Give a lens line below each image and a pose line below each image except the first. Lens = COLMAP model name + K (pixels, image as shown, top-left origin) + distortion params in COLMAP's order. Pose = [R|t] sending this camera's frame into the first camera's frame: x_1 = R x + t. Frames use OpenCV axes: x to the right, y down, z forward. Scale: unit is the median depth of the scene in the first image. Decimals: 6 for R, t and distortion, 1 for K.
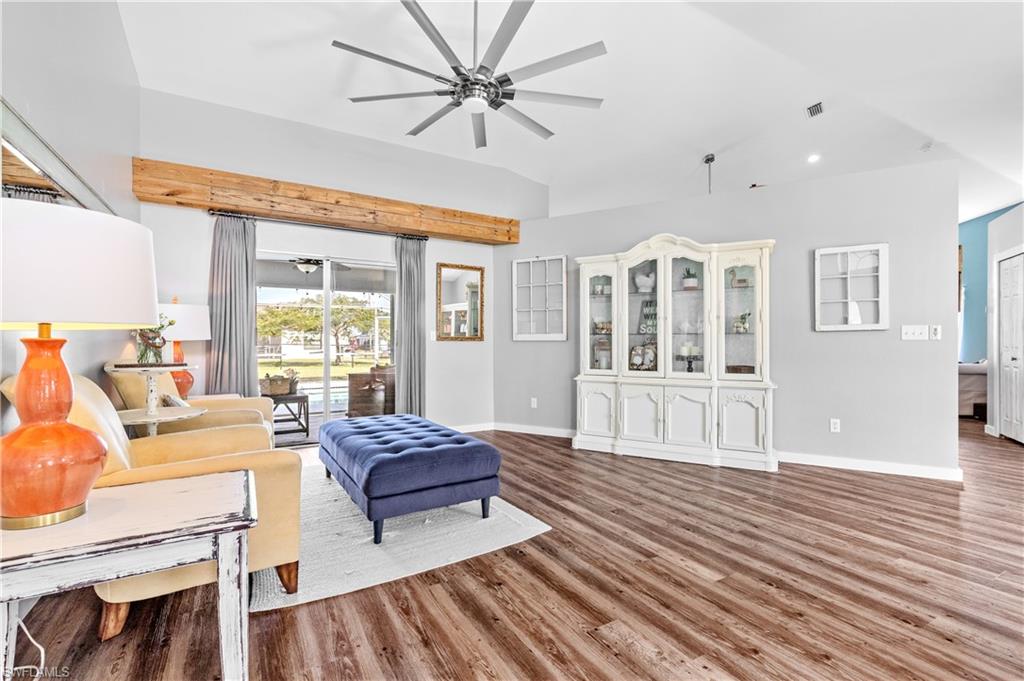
lens RADIAL K [[464.0, 0, 519.4], [0, 464.0, 344.7], [0, 0, 1]] dist [0.002787, 0.000615]
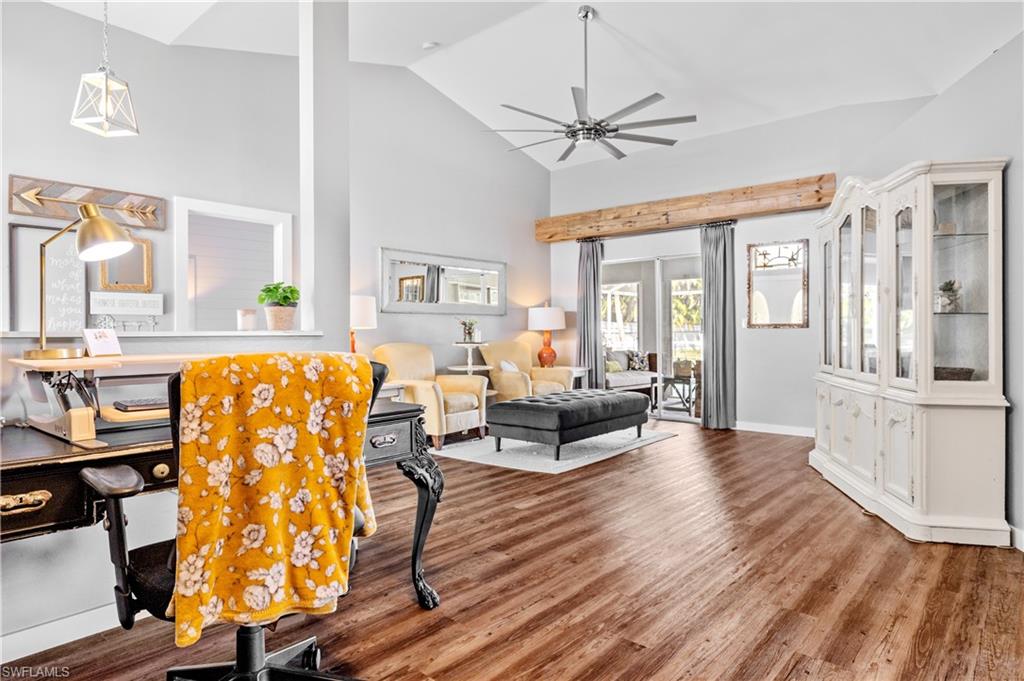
lens RADIAL K [[602.5, 0, 511.9], [0, 602.5, 334.8], [0, 0, 1]] dist [-0.000256, -0.000297]
pose [[0.306805, 0.002802, -0.951768, 1.665545], [0.000967, 0.999994, 0.003256, -0.000690], [0.951772, -0.001920, 0.306800, 0.363337]]
